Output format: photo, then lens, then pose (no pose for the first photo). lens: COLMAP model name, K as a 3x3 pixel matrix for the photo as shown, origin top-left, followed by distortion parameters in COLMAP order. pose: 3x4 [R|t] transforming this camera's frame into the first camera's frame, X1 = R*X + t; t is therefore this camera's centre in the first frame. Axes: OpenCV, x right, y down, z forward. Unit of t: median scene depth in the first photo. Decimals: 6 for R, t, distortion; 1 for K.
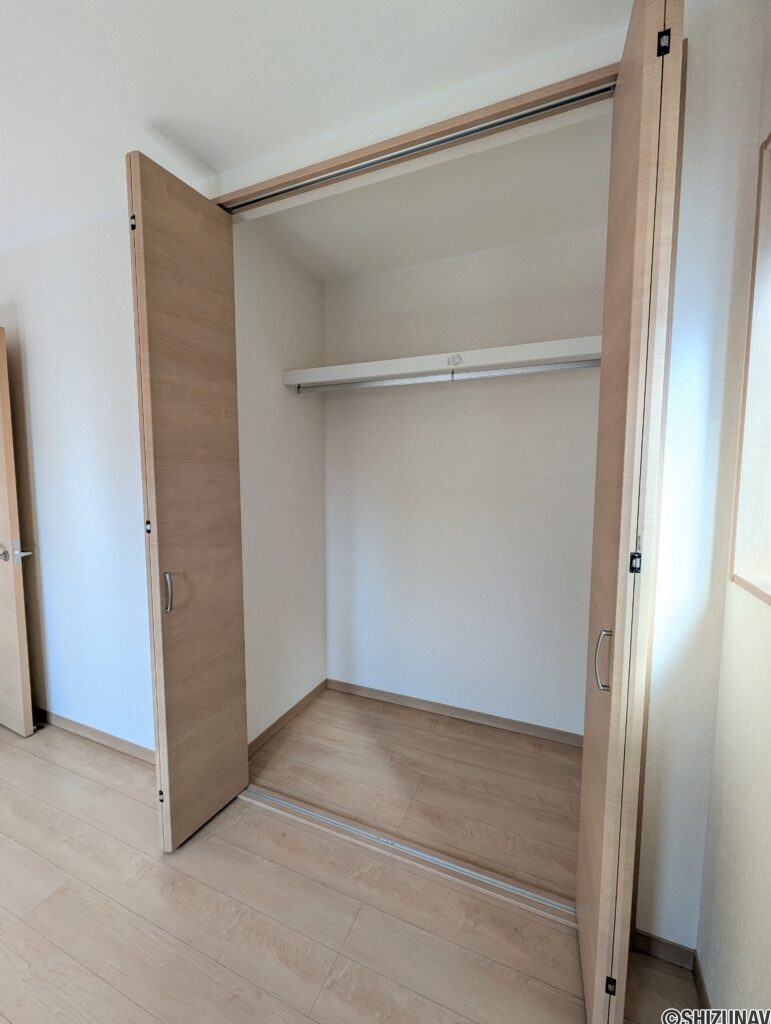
lens RADIAL K [[428.6, 0, 385.5], [0, 428.6, 512.0], [0, 0, 1]] dist [0.000965, 0.000271]
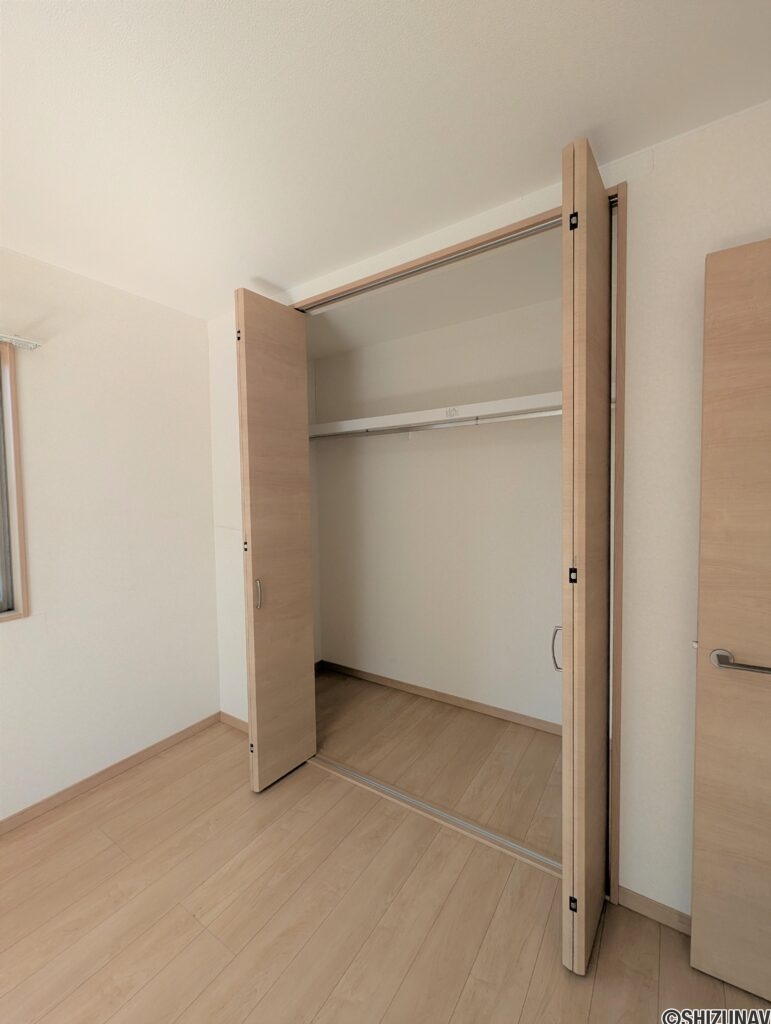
lens RADIAL K [[416.5, 0, 390.3], [0, 416.5, 504.4], [0, 0, 1]] dist [-0.000957, -0.000097]
pose [[0.985761, -0.013930, -0.167575, 0.146713], [0.005323, 0.998648, -0.051702, -0.027389], [0.168068, 0.050074, 0.984503, -0.274575]]
